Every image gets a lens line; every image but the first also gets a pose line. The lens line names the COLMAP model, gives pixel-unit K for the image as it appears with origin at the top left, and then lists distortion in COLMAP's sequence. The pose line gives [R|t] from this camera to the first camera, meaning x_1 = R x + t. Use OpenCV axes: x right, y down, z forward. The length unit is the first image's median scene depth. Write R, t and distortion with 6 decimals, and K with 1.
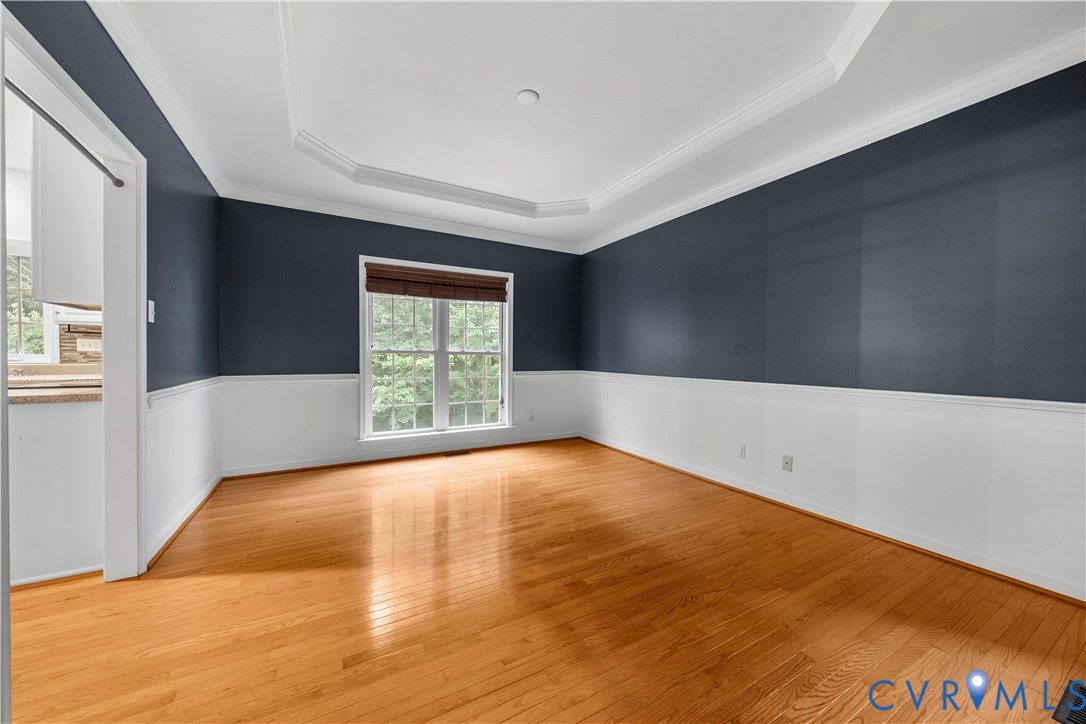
lens RADIAL K [[382.1, 0, 548.6], [0, 382.1, 362.3], [0, 0, 1]] dist [-0.003143, -0.000645]
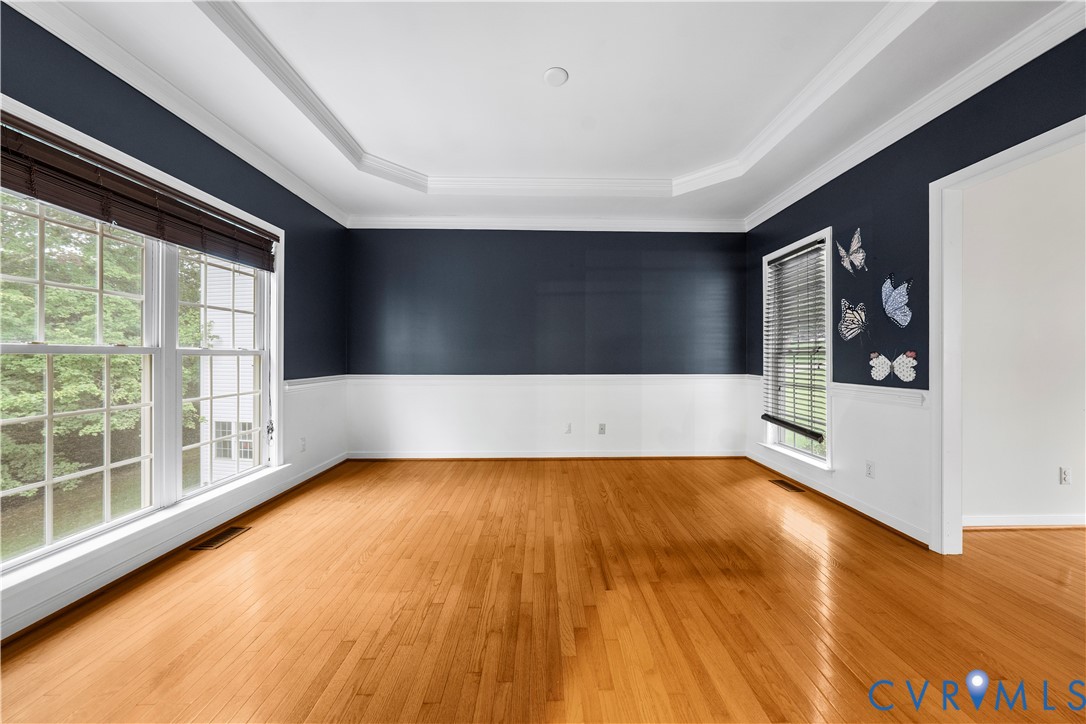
lens RADIAL K [[374.4, 0, 543.3], [0, 374.4, 356.2], [0, 0, 1]] dist [0.002728, 0.000212]
pose [[0.482547, -0.006422, 0.875846, -0.448351], [0.019076, 0.999813, -0.003179, -0.007484], [-0.875662, 0.018241, 0.482580, 0.310132]]
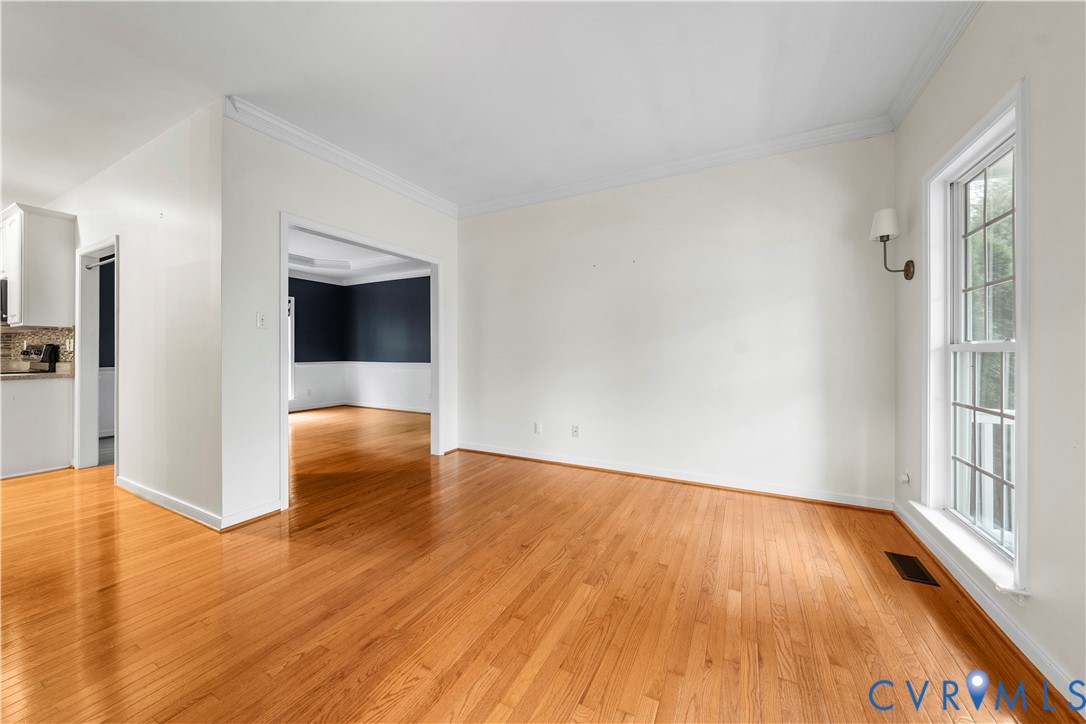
lens RADIAL K [[382.1, 0, 545.7], [0, 382.1, 348.1], [0, 0, 1]] dist [-0.003143, -0.000645]
pose [[0.828858, -0.015402, 0.559246, -0.115559], [0.019125, 0.999817, -0.000810, -0.013084], [-0.559131, 0.011367, 0.829001, -0.791117]]
